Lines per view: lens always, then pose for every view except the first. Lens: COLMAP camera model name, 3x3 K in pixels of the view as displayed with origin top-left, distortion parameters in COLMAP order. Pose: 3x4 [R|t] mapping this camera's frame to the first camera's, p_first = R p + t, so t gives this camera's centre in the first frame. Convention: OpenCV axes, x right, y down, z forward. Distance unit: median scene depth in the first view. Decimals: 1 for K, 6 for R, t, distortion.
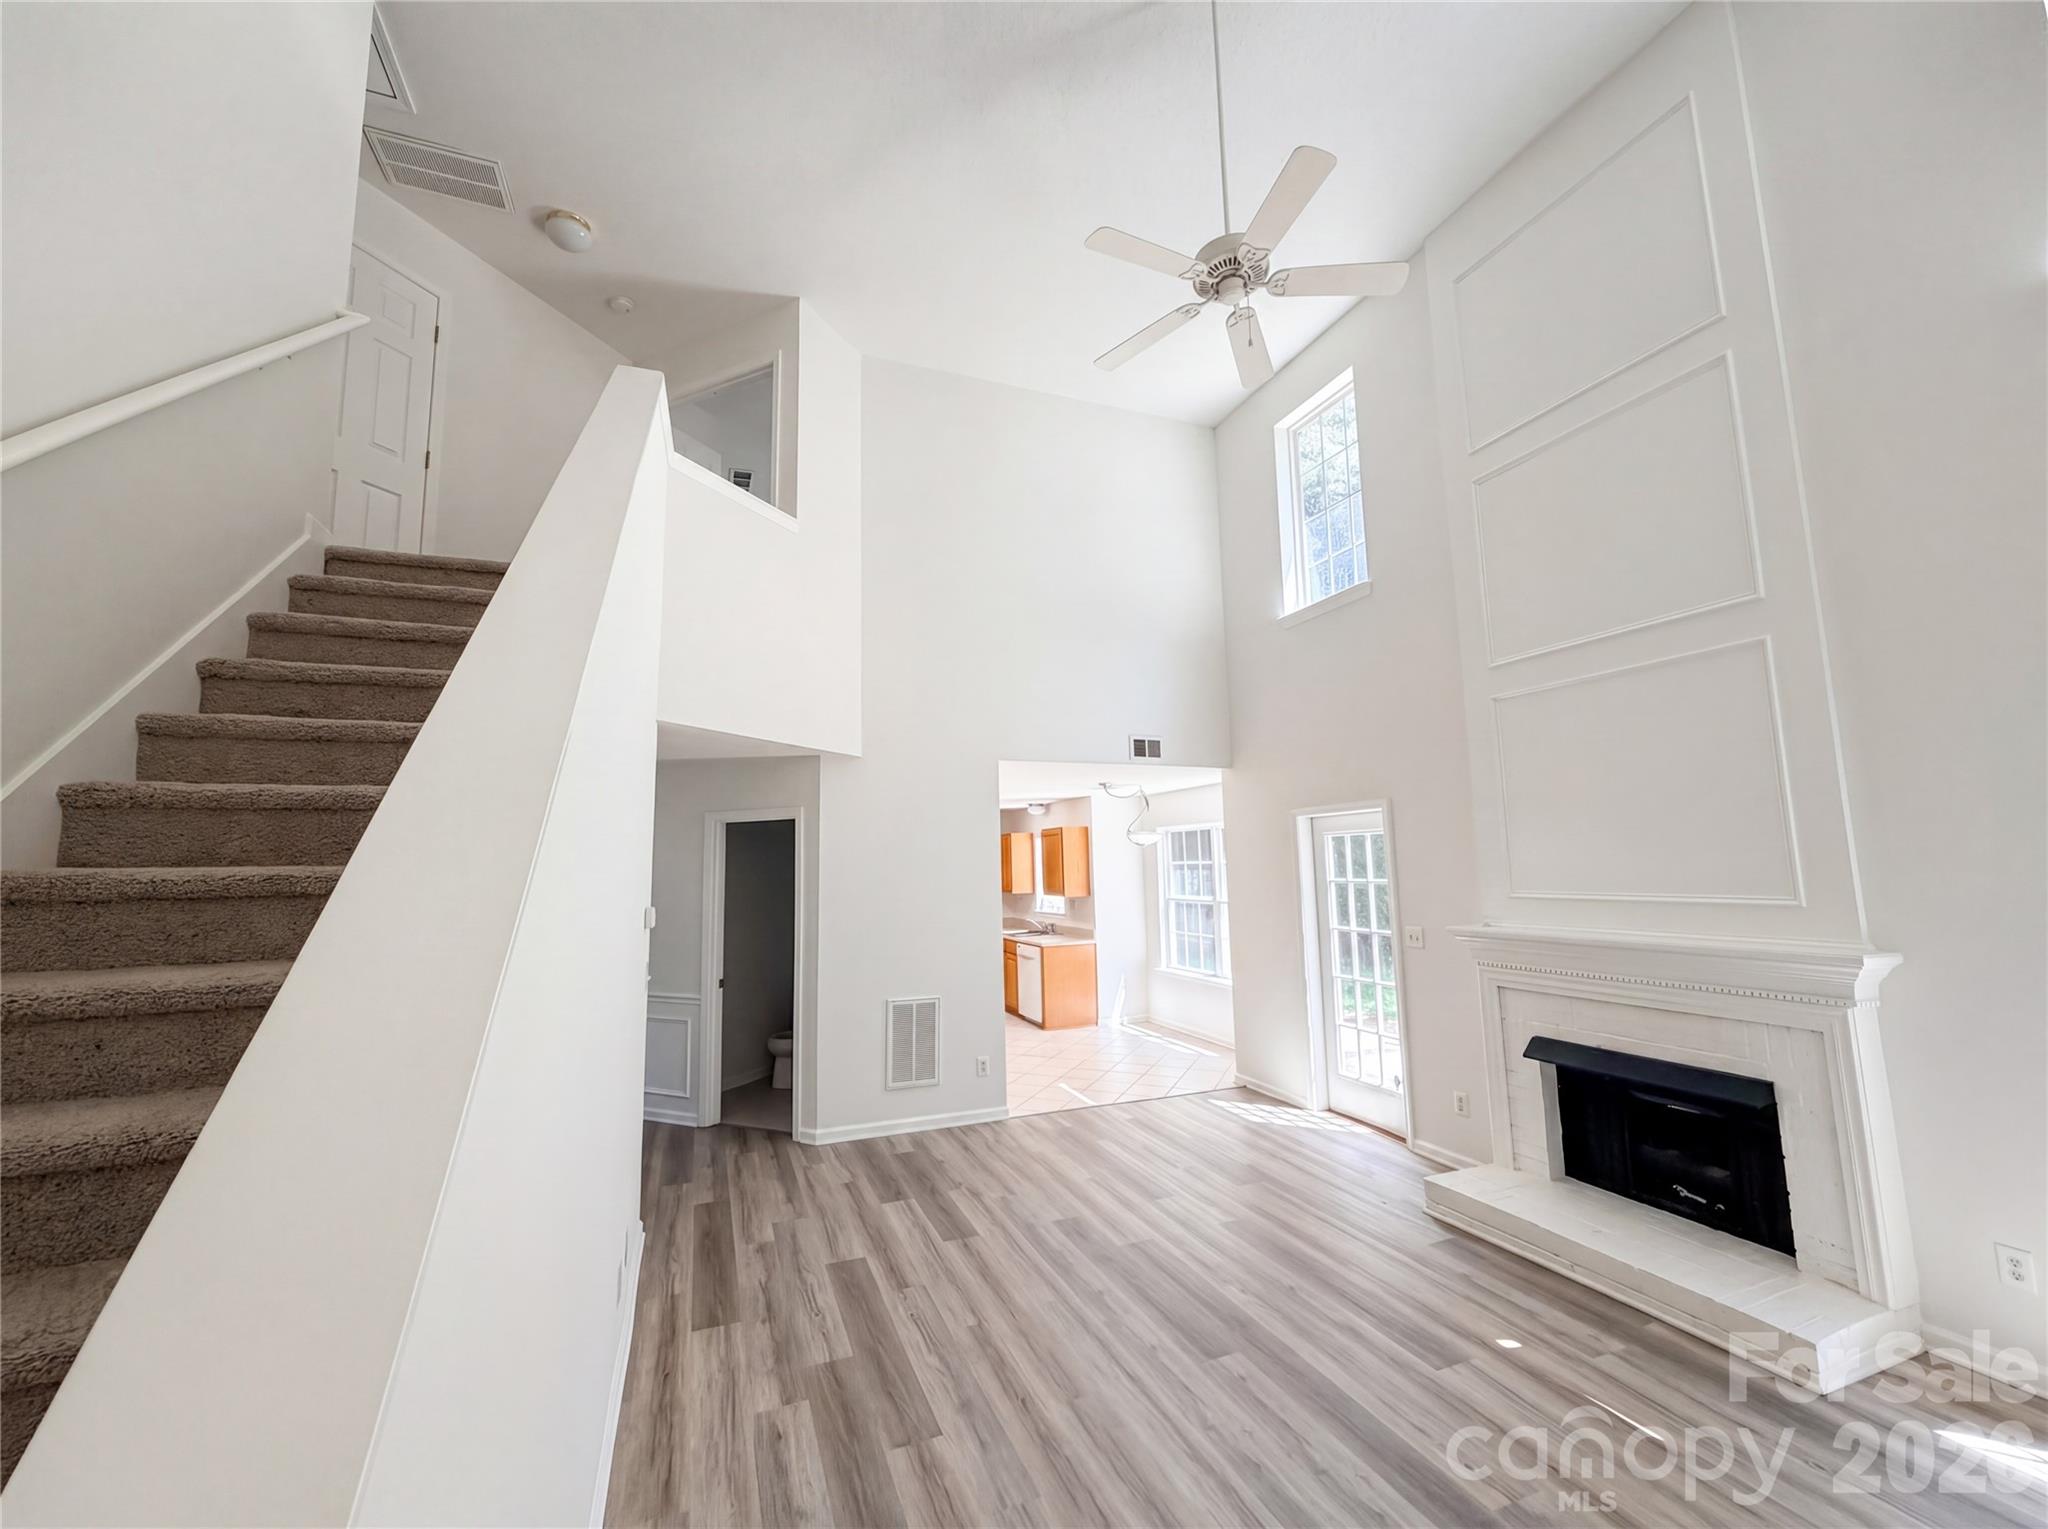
lens RADIAL K [[813.1, 0, 1020.8], [0, 813.1, 760.1], [0, 0, 1]] dist [0.000313, 0.000052]
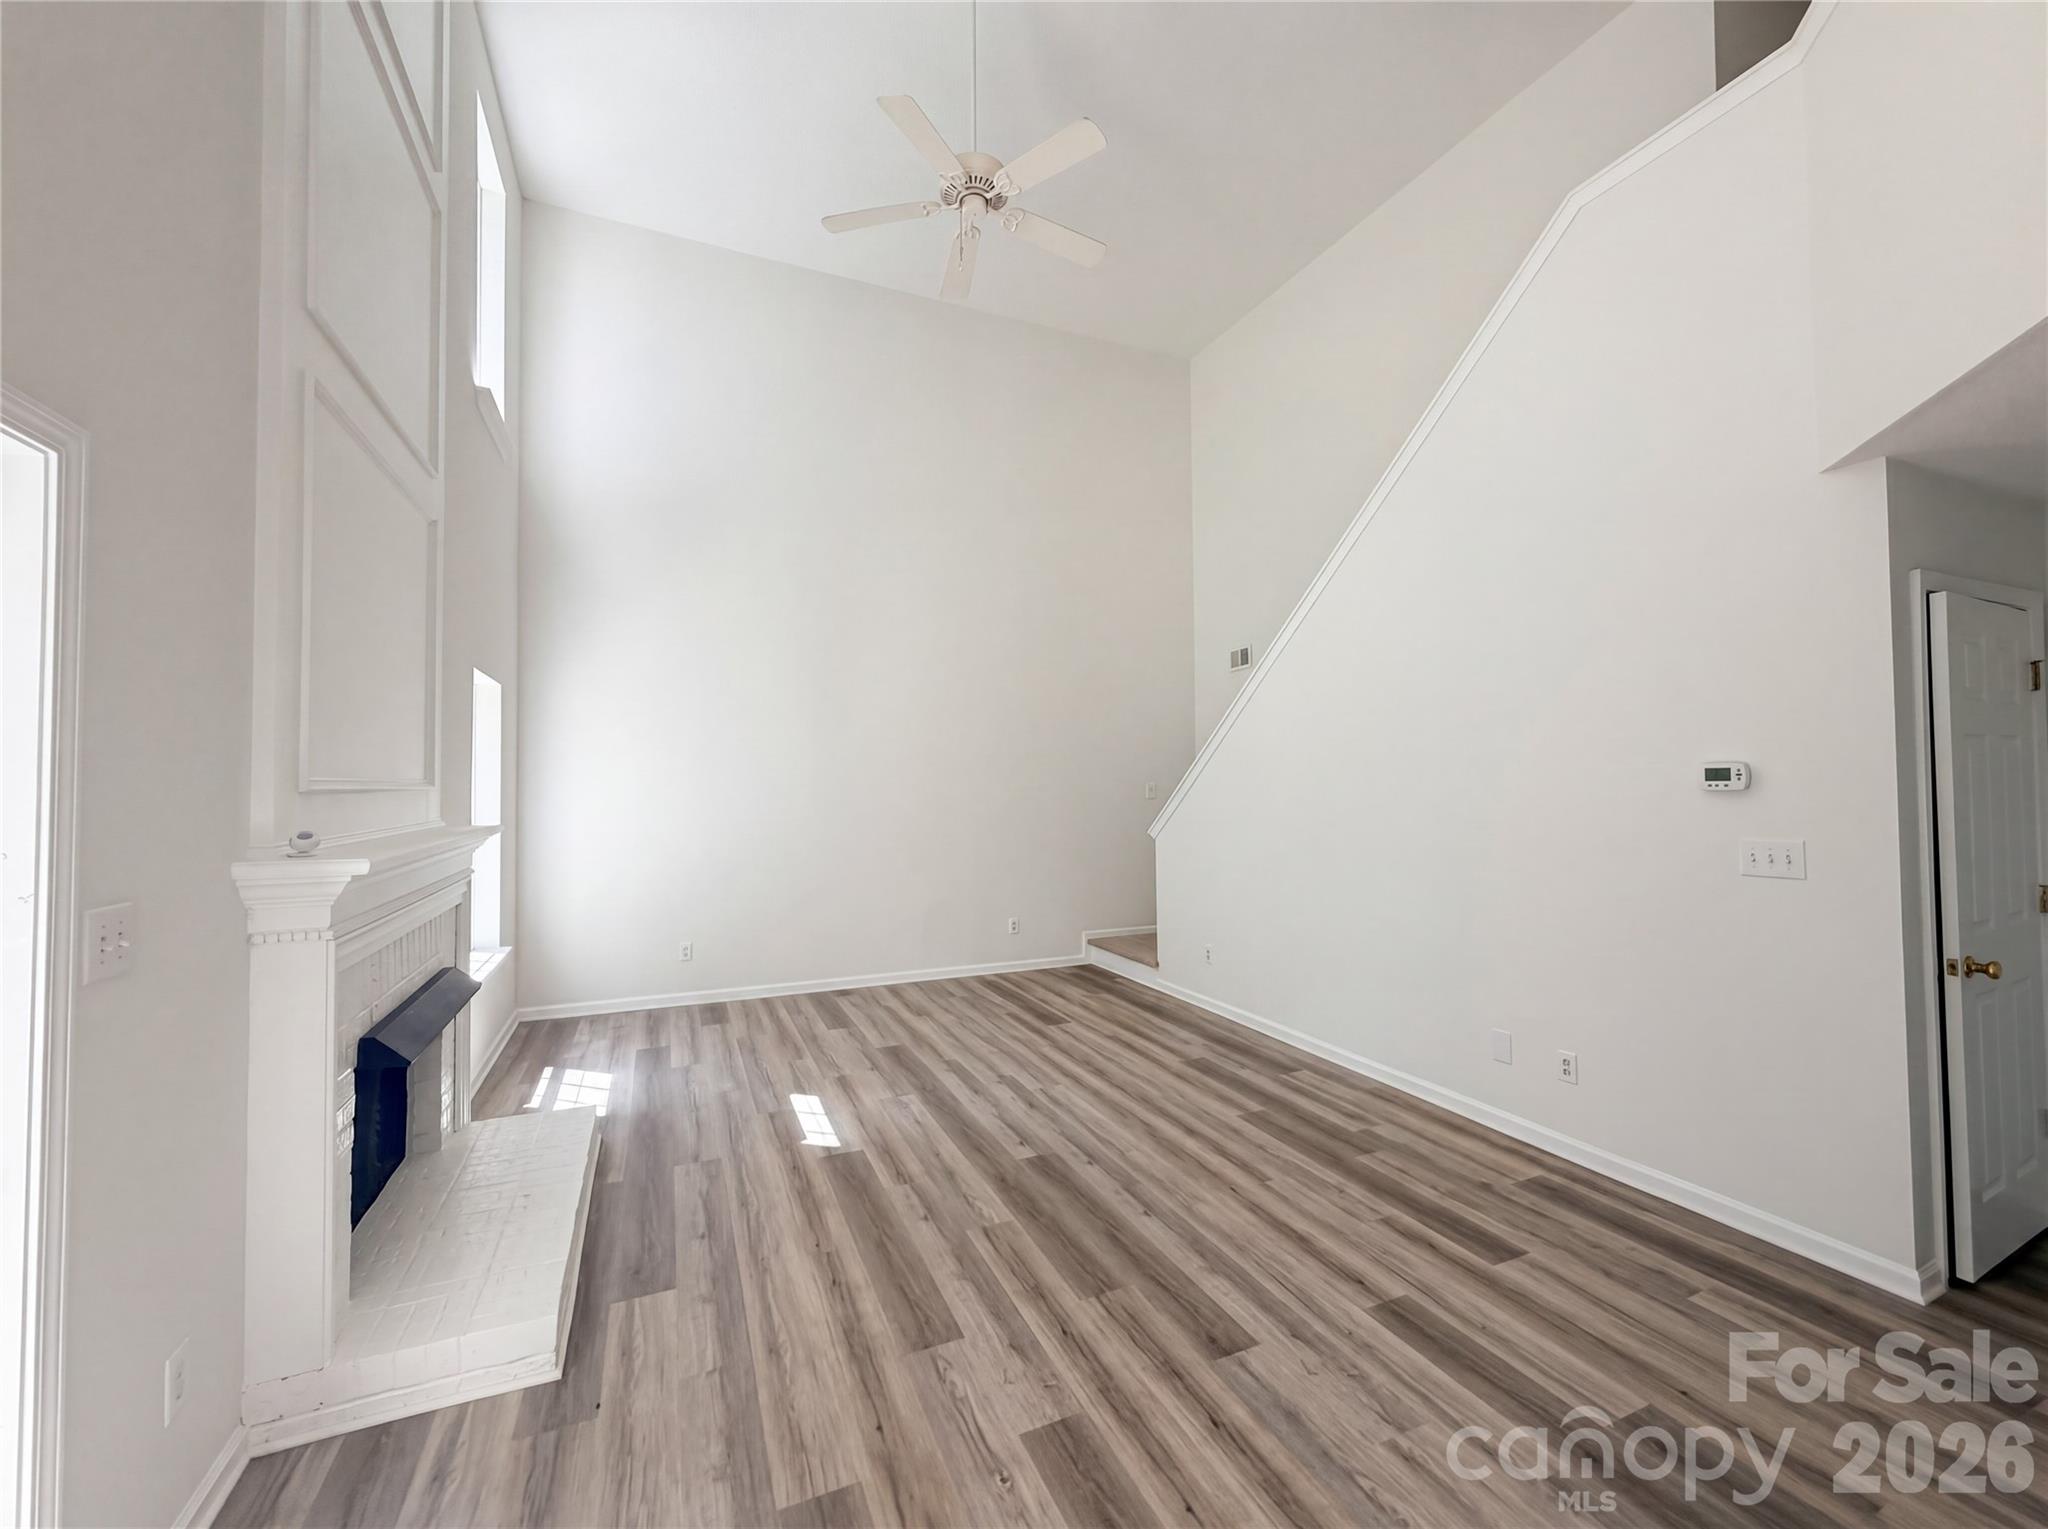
lens RADIAL K [[813.1, 0, 1020.8], [0, 813.1, 760.1], [0, 0, 1]] dist [0.000313, 0.000052]
pose [[-0.998966, 0.024193, -0.038483, 0.279686], [0.029629, 0.988600, -0.147620, 0.328688], [0.034473, -0.148608, -0.988295, 2.102157]]
